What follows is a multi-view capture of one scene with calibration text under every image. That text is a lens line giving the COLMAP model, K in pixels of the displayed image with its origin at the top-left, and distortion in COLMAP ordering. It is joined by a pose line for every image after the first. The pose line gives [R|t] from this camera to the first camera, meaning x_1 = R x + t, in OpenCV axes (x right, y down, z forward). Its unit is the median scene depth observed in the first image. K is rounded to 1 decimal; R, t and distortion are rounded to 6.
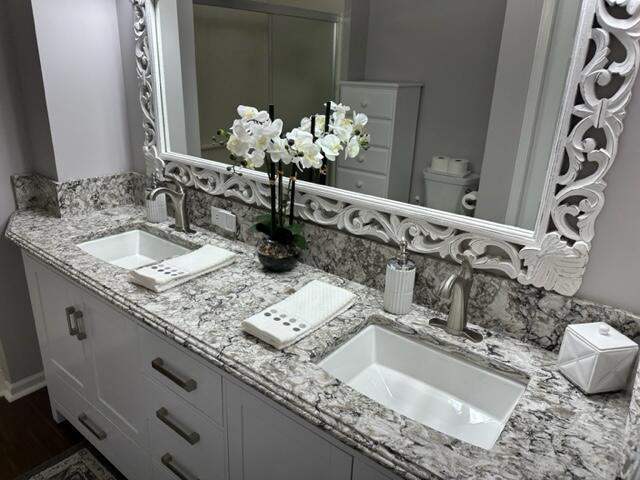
lens RADIAL K [[450.5, 0, 332.4], [0, 450.5, 238.8], [0, 0, 1]] dist [0.054892, -0.076228]
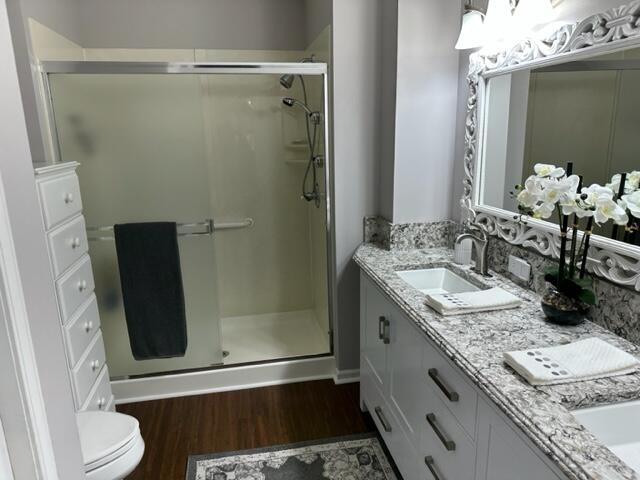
lens RADIAL K [[450.5, 0, 317.2], [0, 450.5, 240.6], [0, 0, 1]] dist [0.054892, -0.076228]
pose [[0.741200, 0.094016, -0.664668, 0.134454], [-0.172743, 0.983512, -0.053517, 0.039442], [0.648677, 0.154484, 0.745220, -0.131321]]
